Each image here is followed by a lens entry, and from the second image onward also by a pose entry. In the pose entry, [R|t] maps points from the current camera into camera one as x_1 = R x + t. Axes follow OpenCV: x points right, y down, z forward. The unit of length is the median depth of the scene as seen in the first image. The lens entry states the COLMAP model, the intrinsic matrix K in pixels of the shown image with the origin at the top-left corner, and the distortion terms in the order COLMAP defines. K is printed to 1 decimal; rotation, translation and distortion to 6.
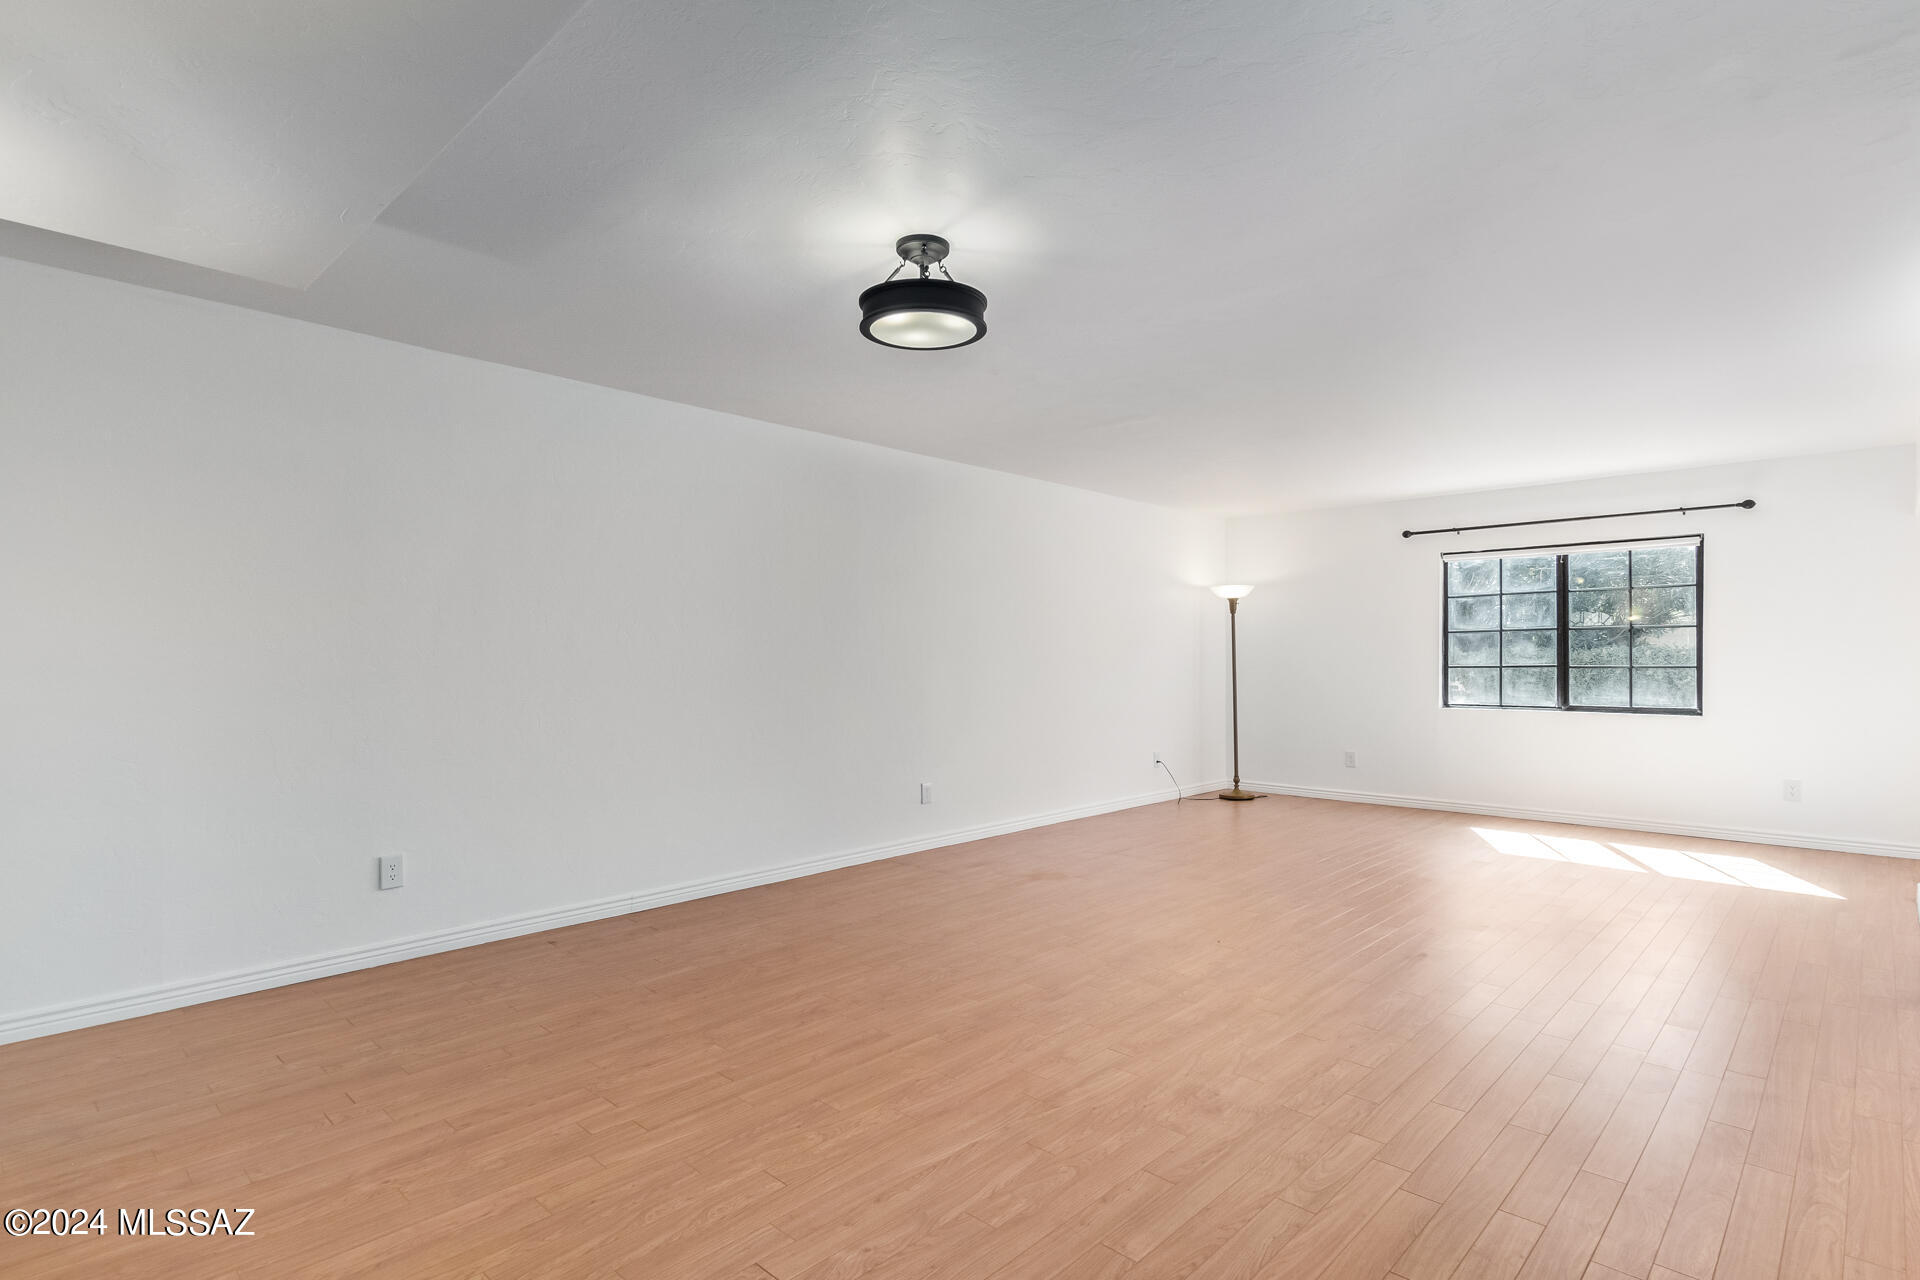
lens RADIAL K [[945.4, 0, 996.9], [0, 945.4, 659.9], [0, 0, 1]] dist [0.009215, -0.001719]
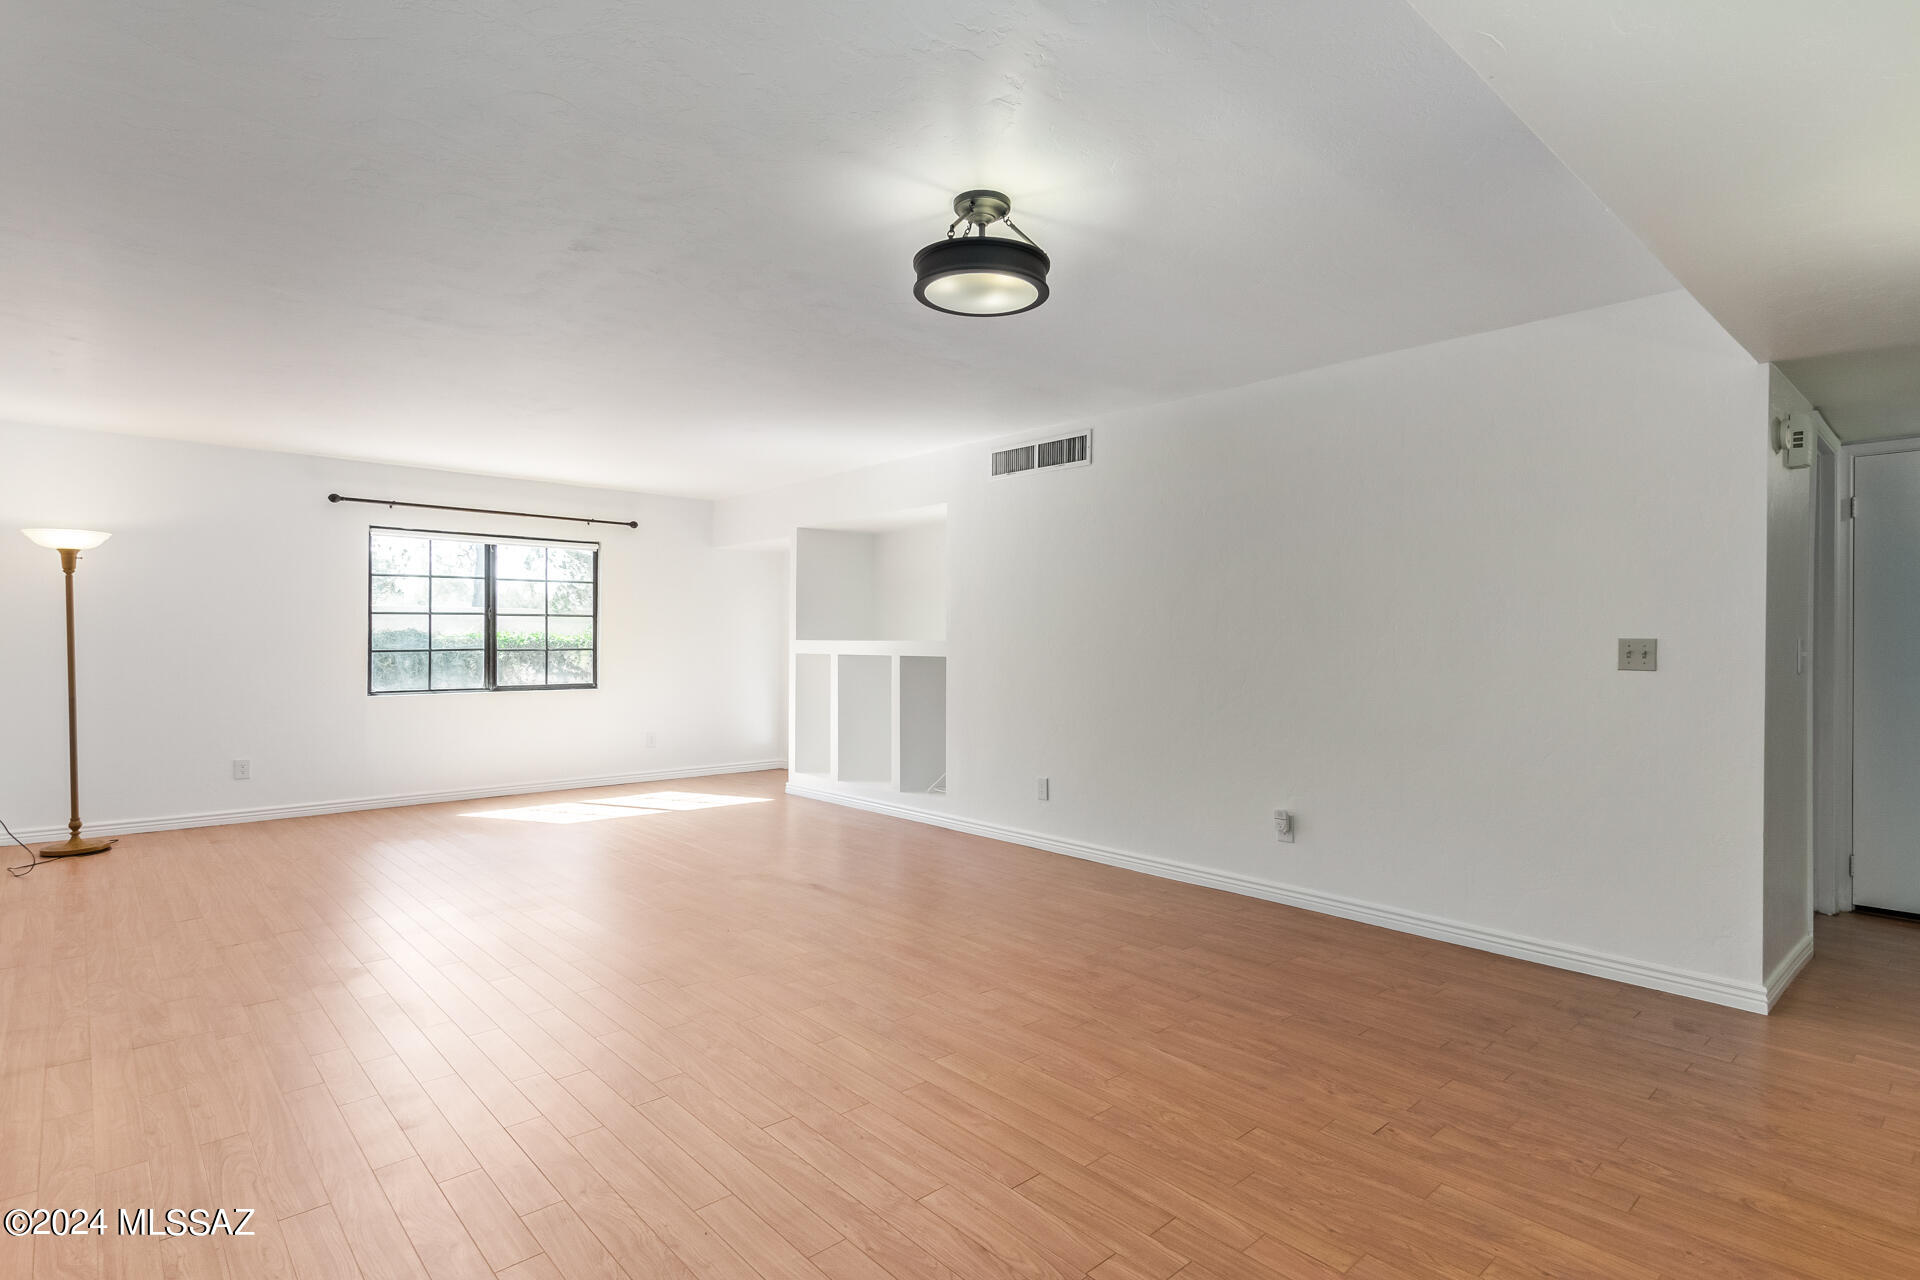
lens RADIAL K [[945.4, 0, 962.9], [0, 945.4, 640.8], [0, 0, 1]] dist [0.009215, -0.001719]
pose [[0.100991, 0.002937, 0.994883, -0.405688], [-0.001381, 0.999995, -0.002812, -0.000671], [-0.994886, -0.001090, 0.100995, 0.370503]]
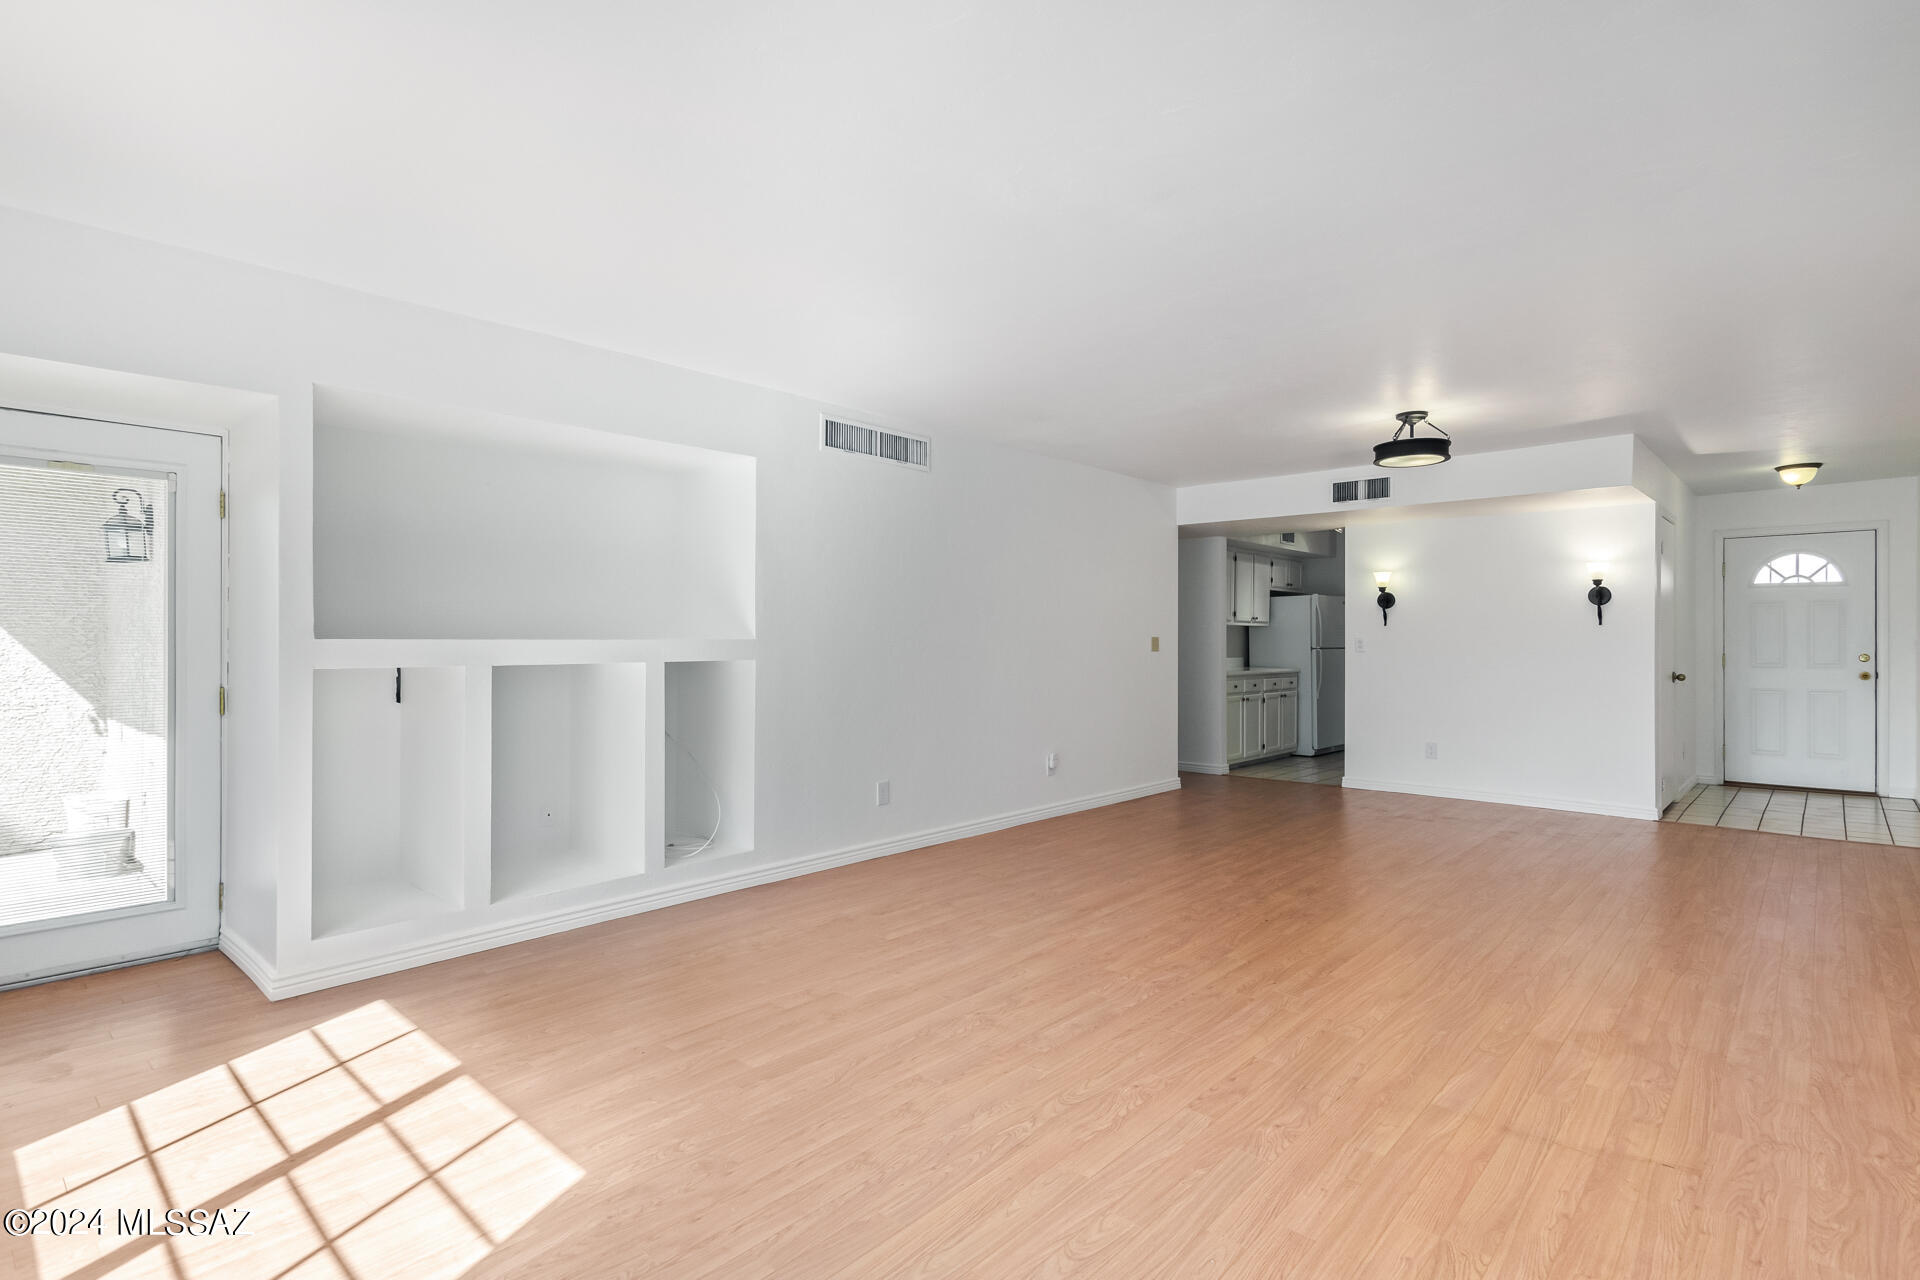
lens RADIAL K [[945.4, 0, 975.4], [0, 945.4, 656.6], [0, 0, 1]] dist [0.009215, -0.001719]
pose [[-0.999925, 0.010763, -0.005865, 0.323992], [0.010674, 0.999830, 0.015011, 0.000343], [0.006026, 0.014948, -0.999870, 1.149133]]
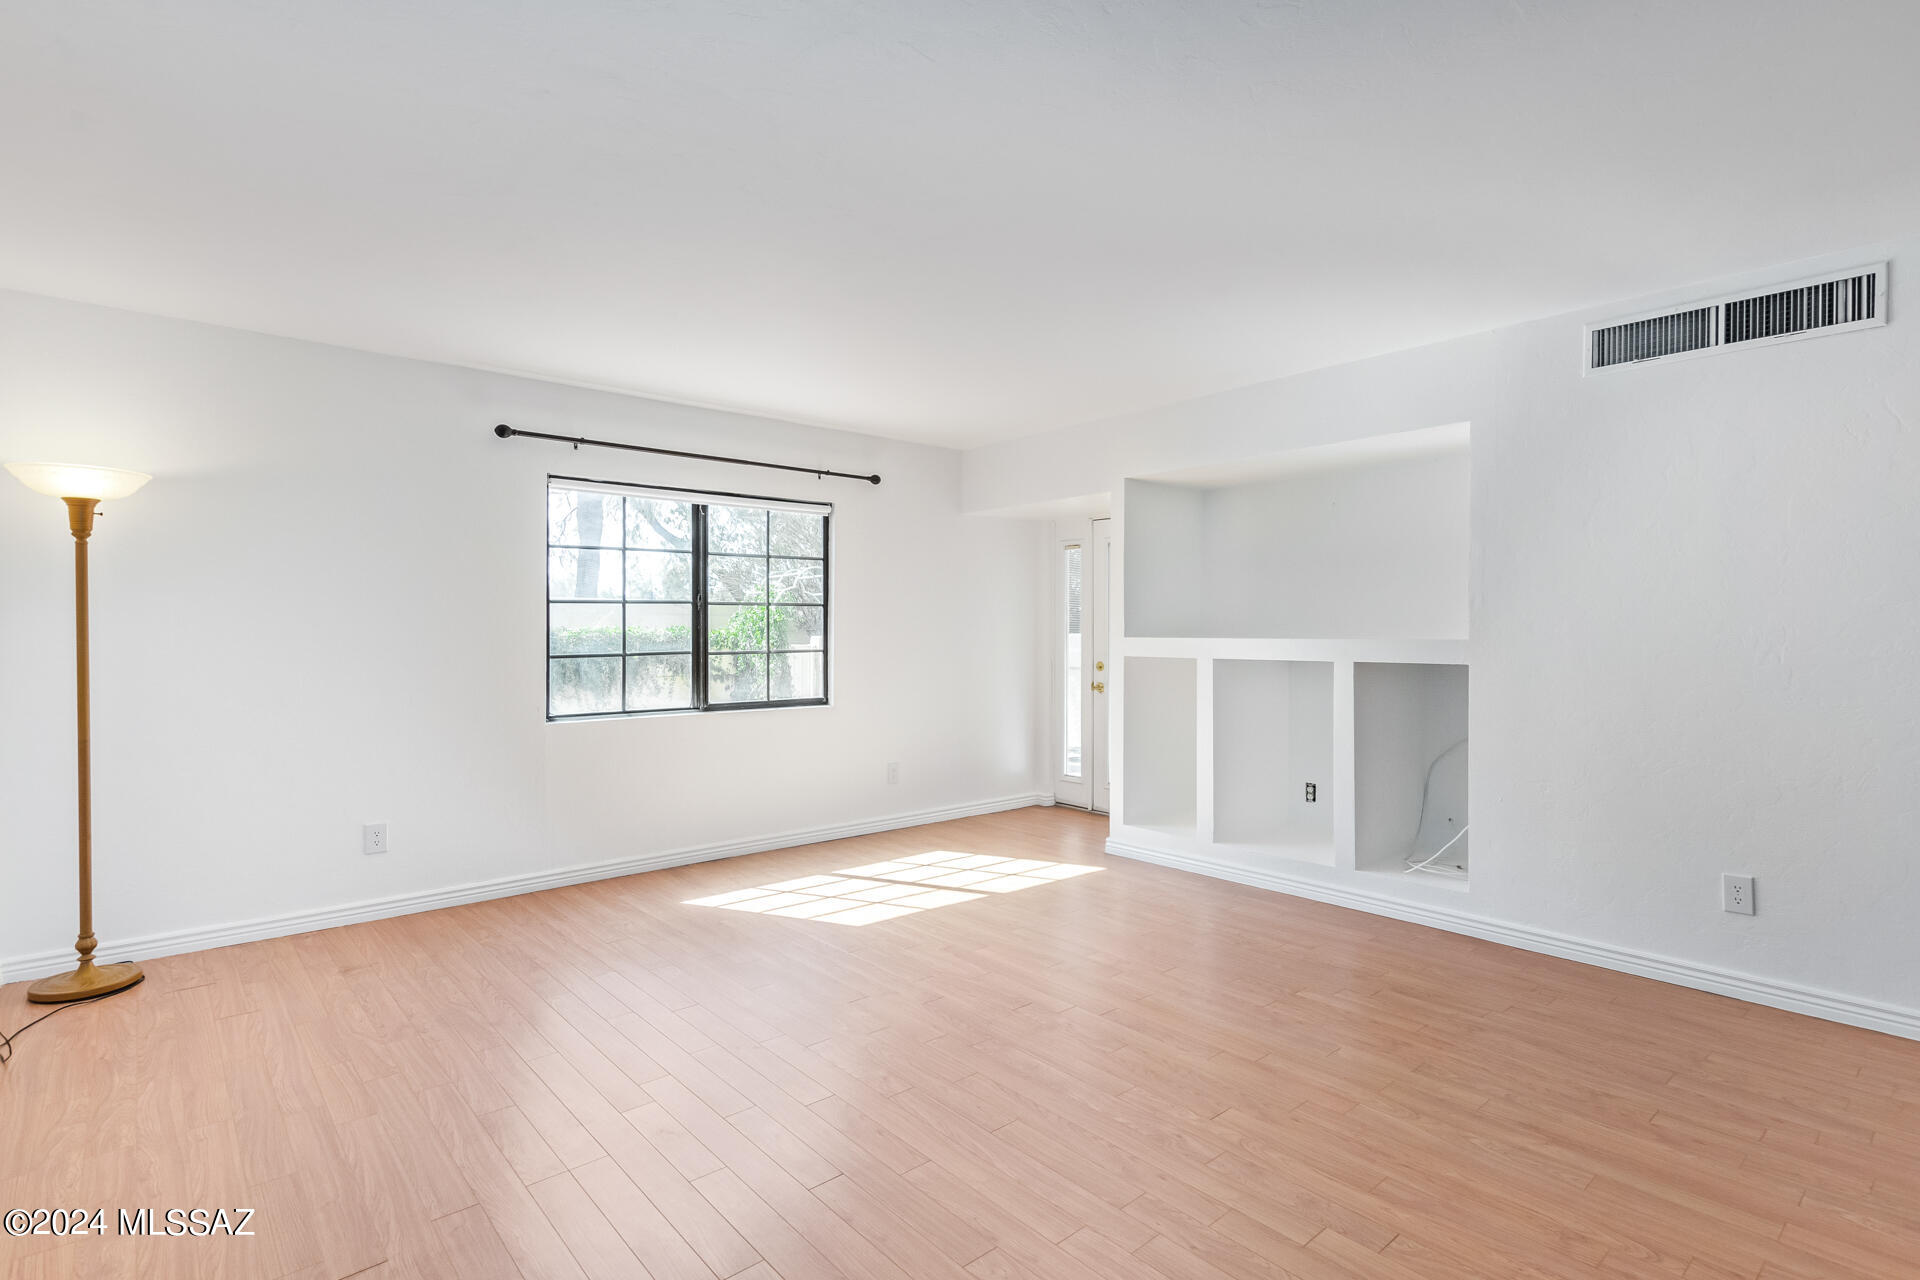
lens RADIAL K [[945.4, 0, 963.4], [0, 945.4, 624.2], [0, 0, 1]] dist [0.009215, -0.001719]
pose [[0.130553, 0.013784, 0.991346, -0.119851], [0.002104, 0.999897, -0.014180, -0.004556], [-0.991439, 0.003937, 0.130511, 0.699778]]
